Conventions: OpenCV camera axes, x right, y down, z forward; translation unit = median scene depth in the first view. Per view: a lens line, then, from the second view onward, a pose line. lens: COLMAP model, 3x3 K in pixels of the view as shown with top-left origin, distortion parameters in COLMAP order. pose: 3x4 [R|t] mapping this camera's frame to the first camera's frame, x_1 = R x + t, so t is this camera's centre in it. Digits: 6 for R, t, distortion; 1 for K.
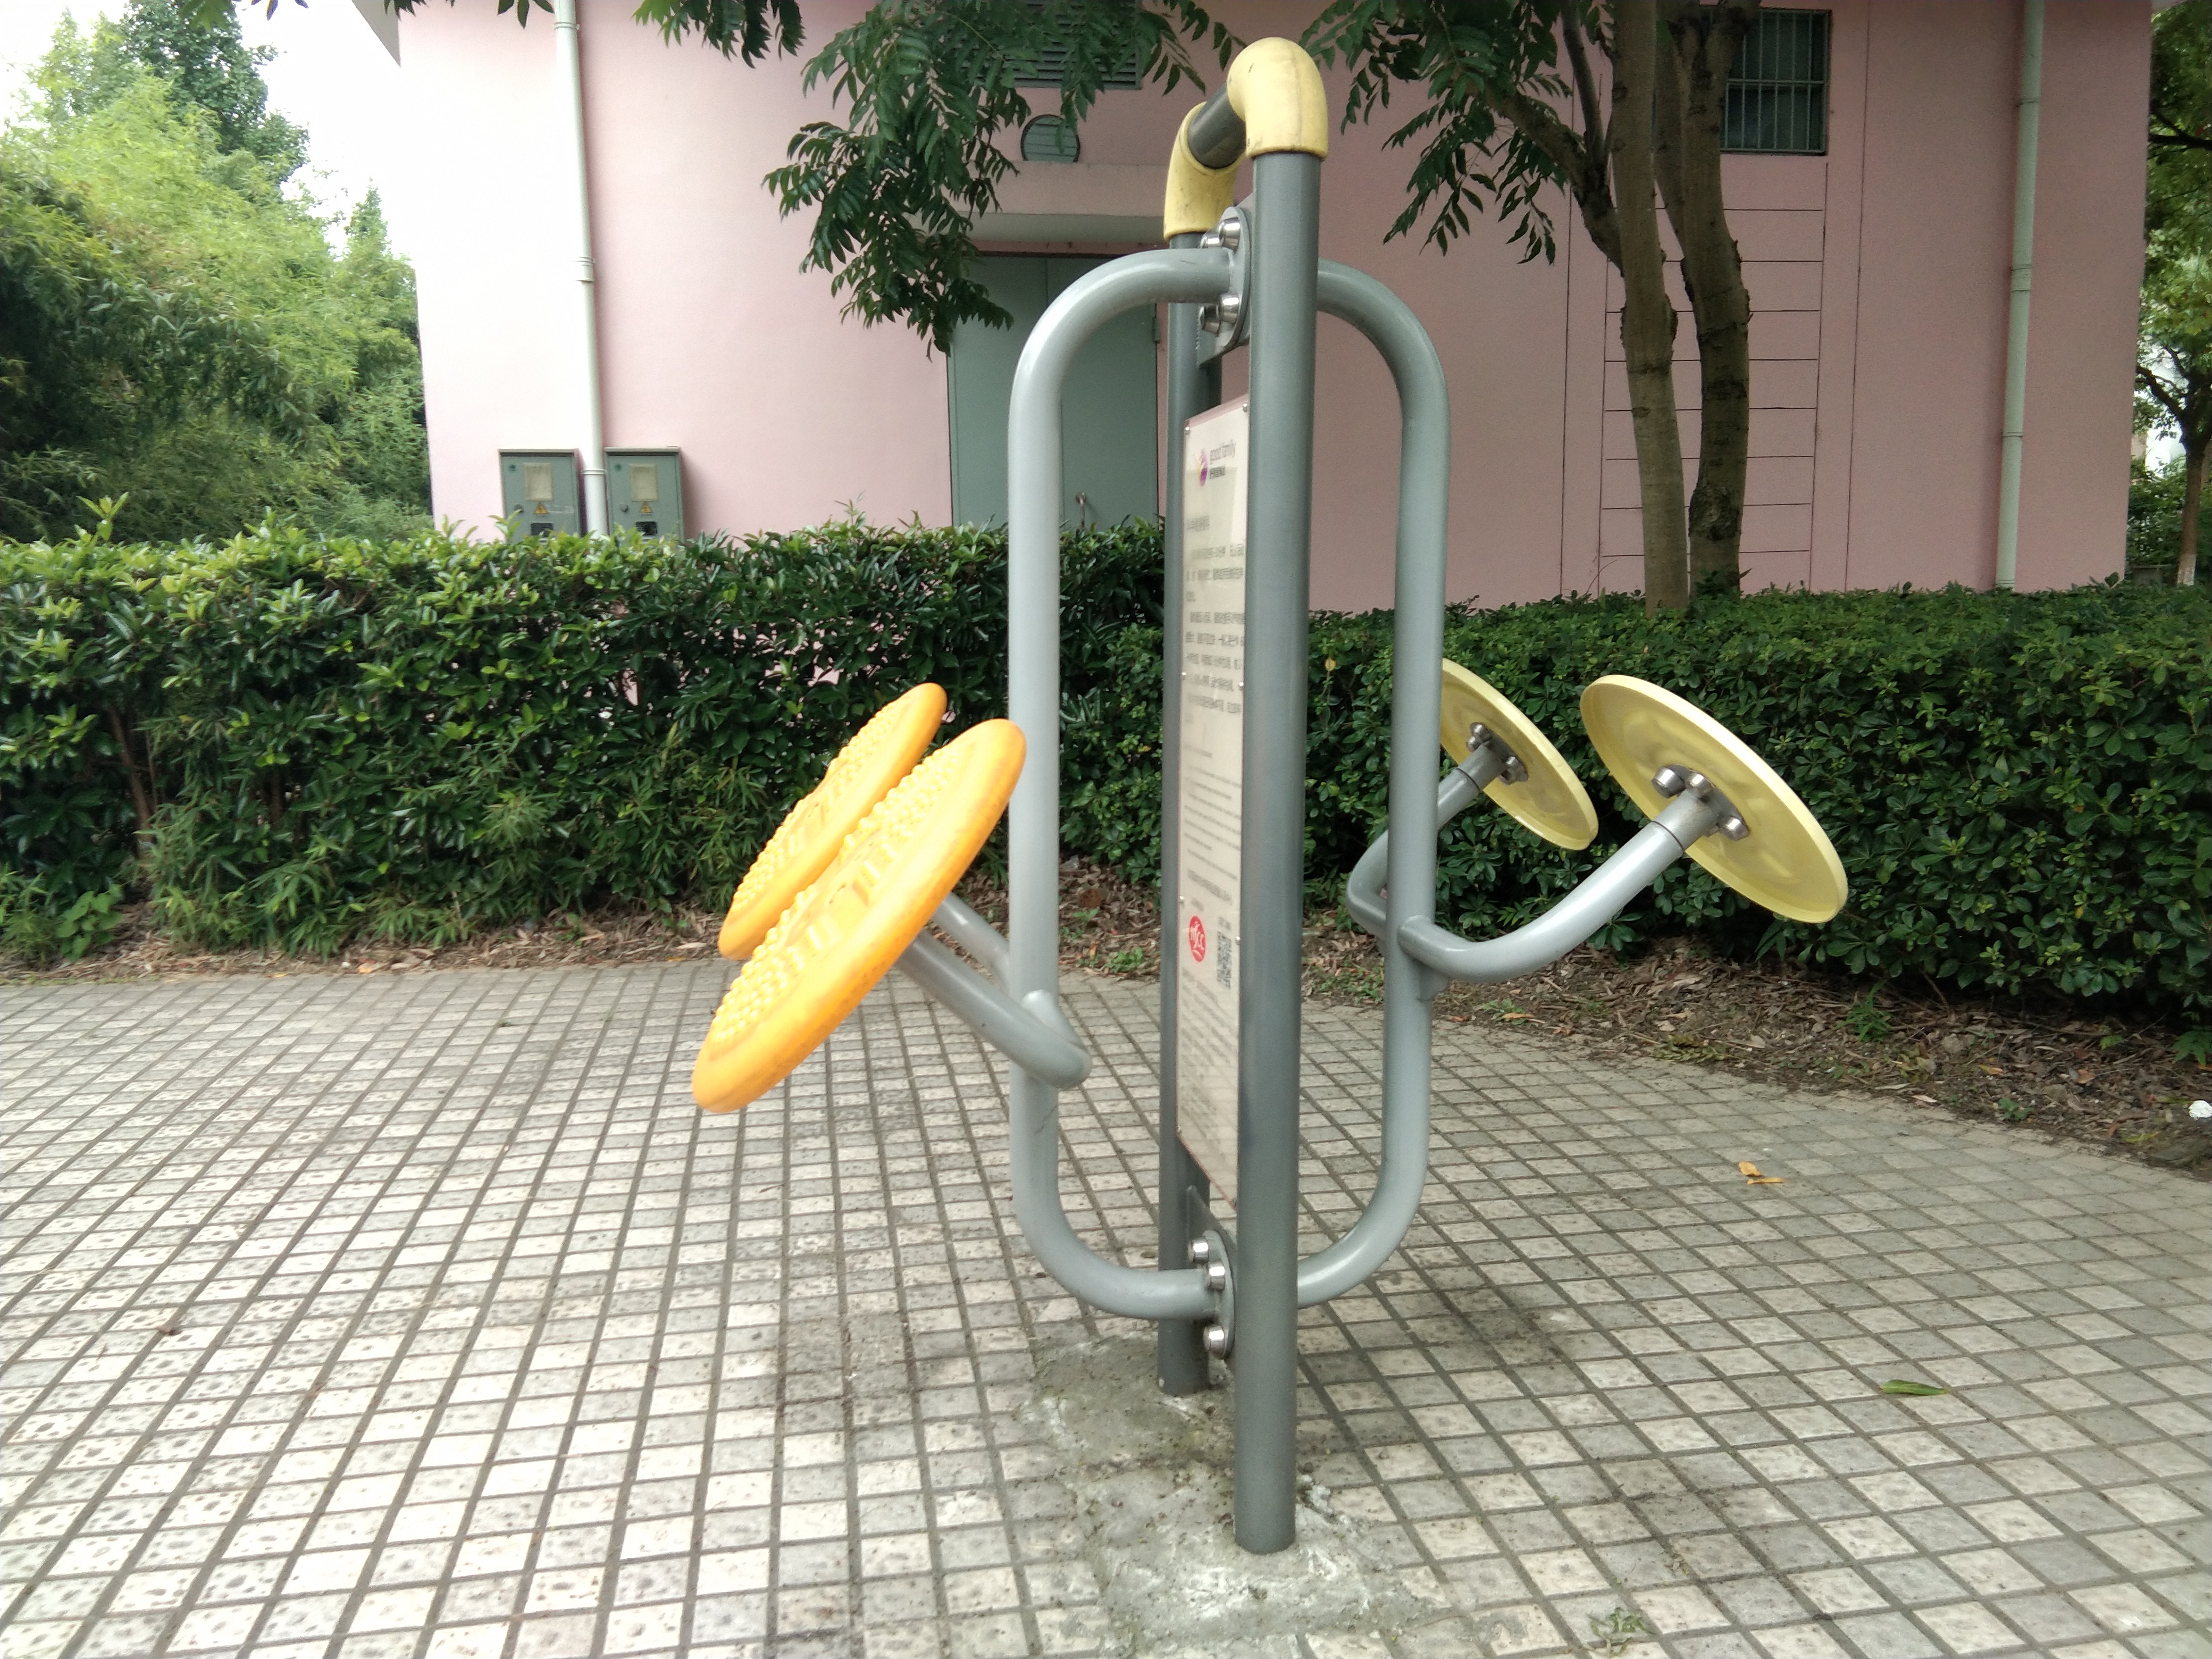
lens RADIAL K [[1804.0, 0, 1097.6], [0, 1804.0, 823.3], [0, 0, 1]] dist [0.121800, -0.227203]
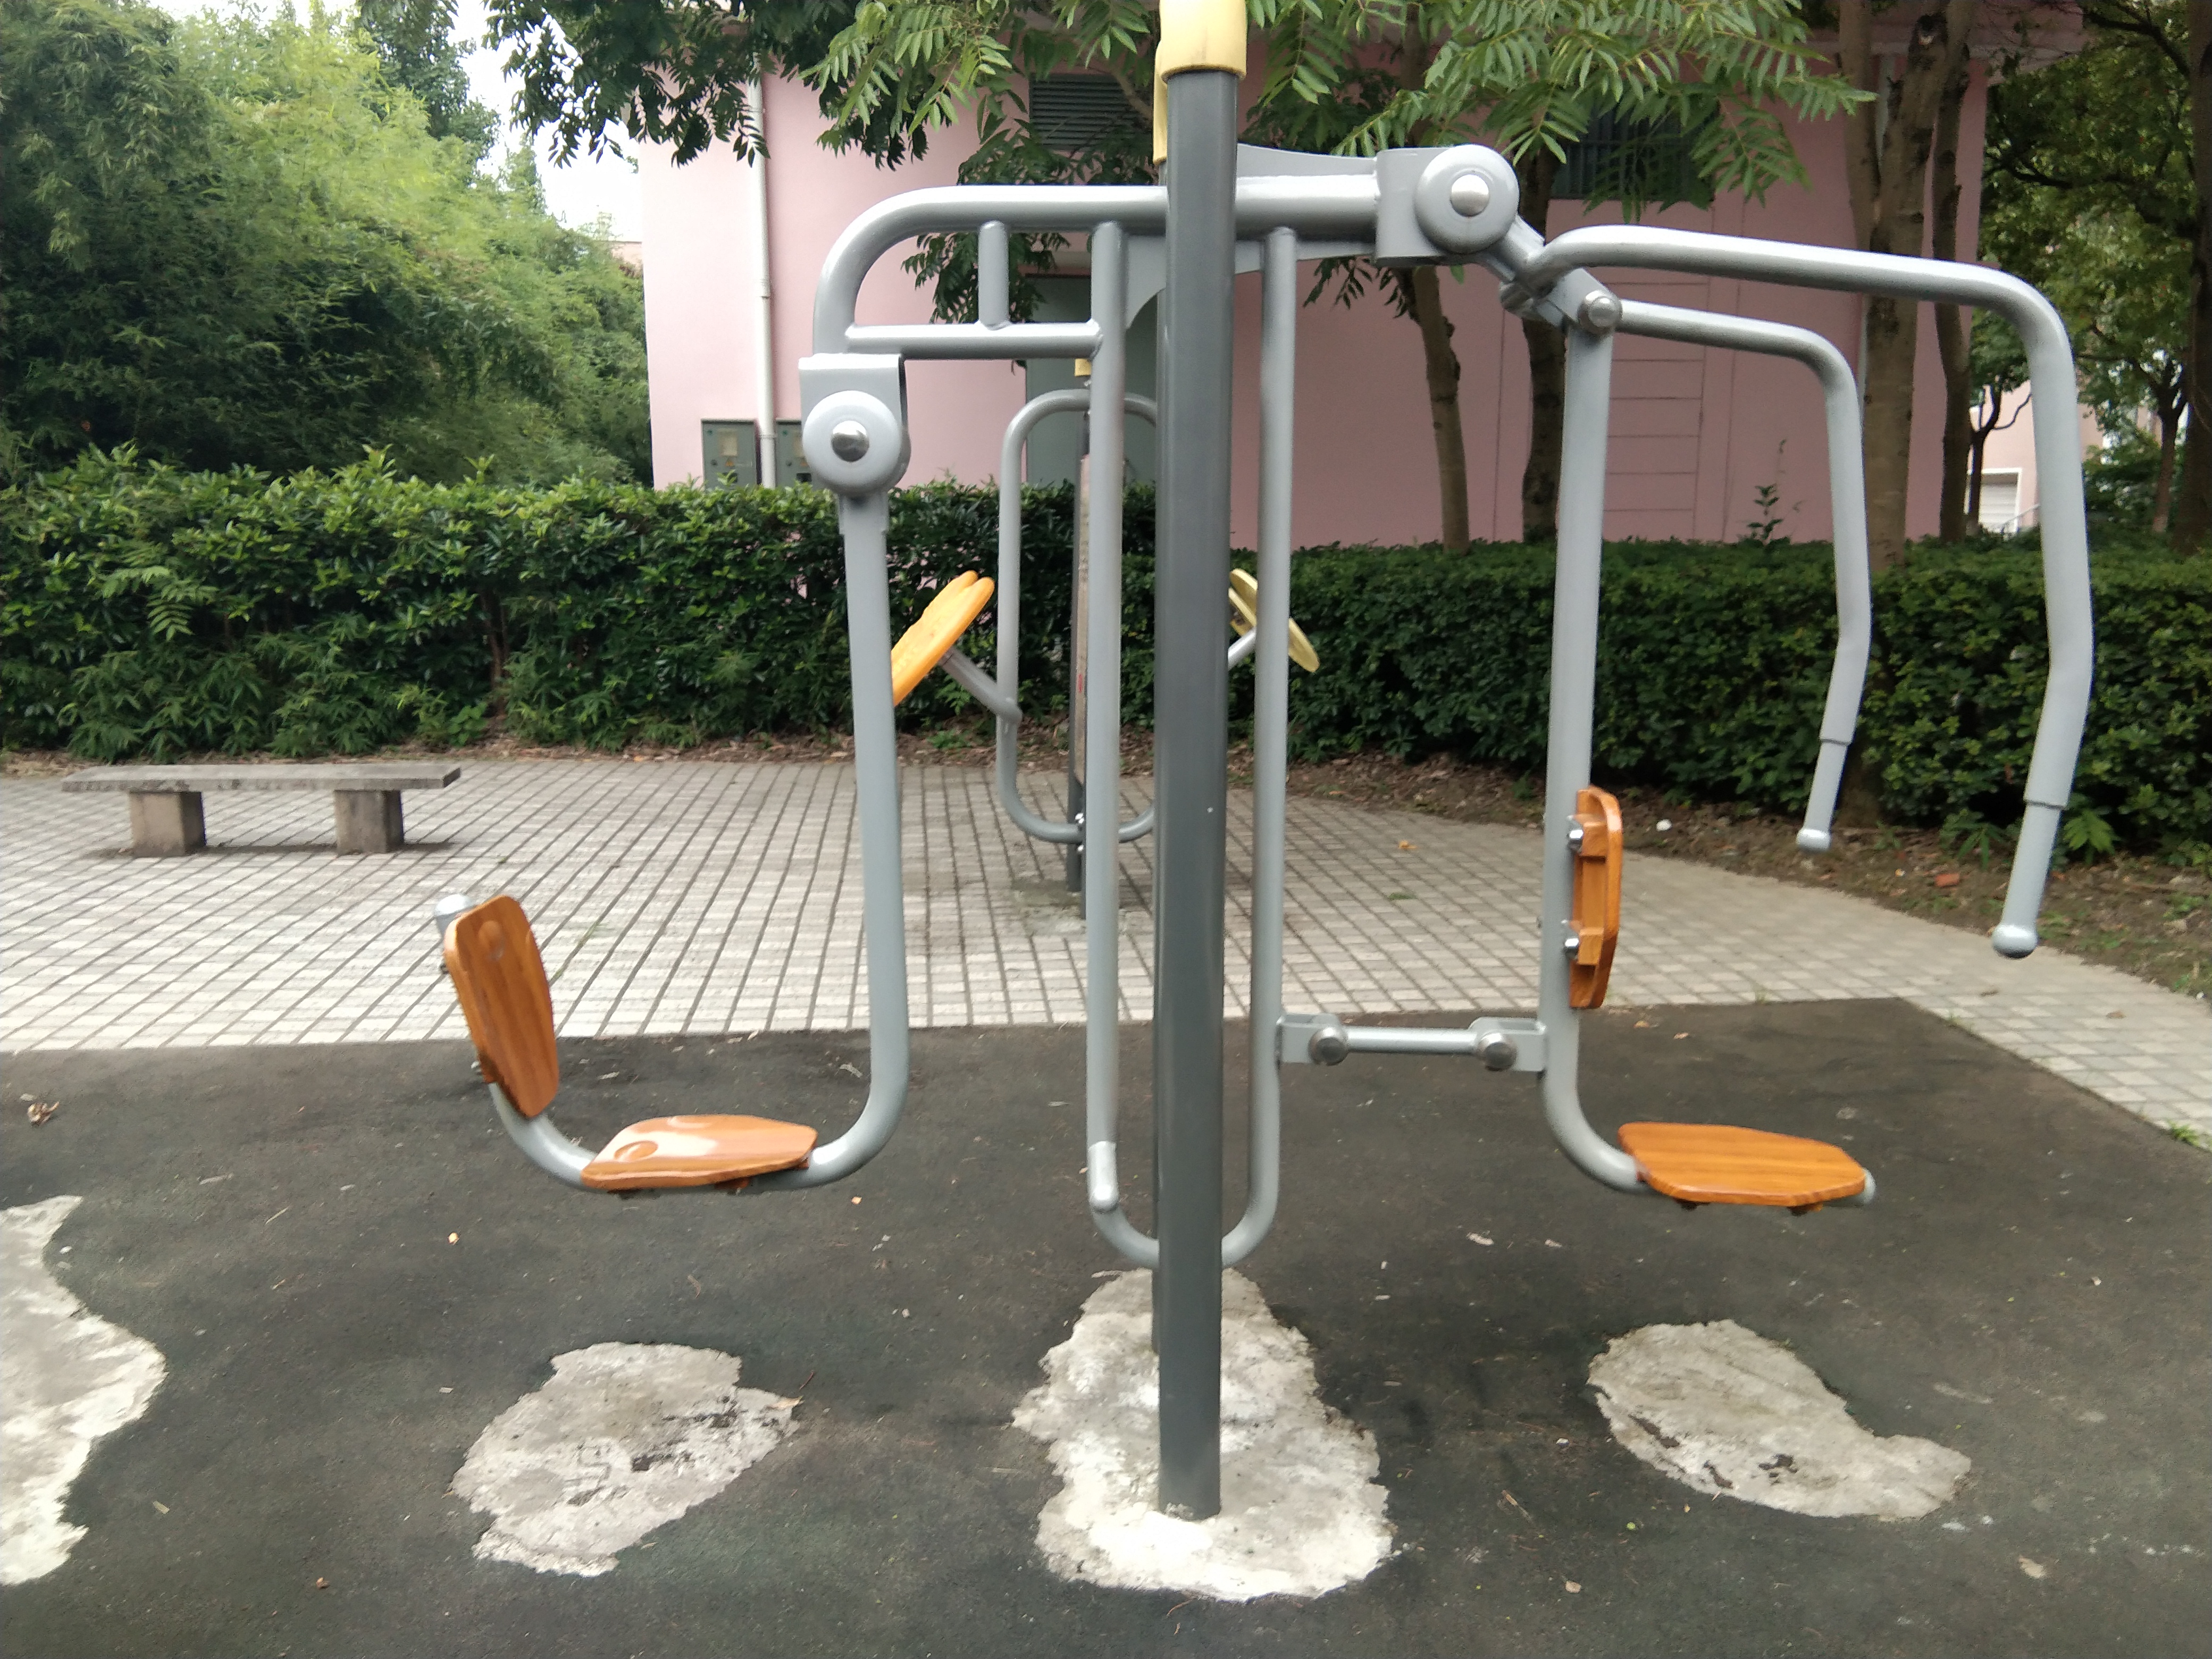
lens RADIAL K [[1745.4, 0, 1103.4], [0, 1745.4, 808.5], [0, 0, 1]] dist [0.107570, -0.153127]
pose [[0.998312, 0.028828, -0.050428, 0.082666], [-0.027283, 0.999145, 0.031066, 0.063641], [0.051280, -0.029637, 0.998244, -0.508476]]
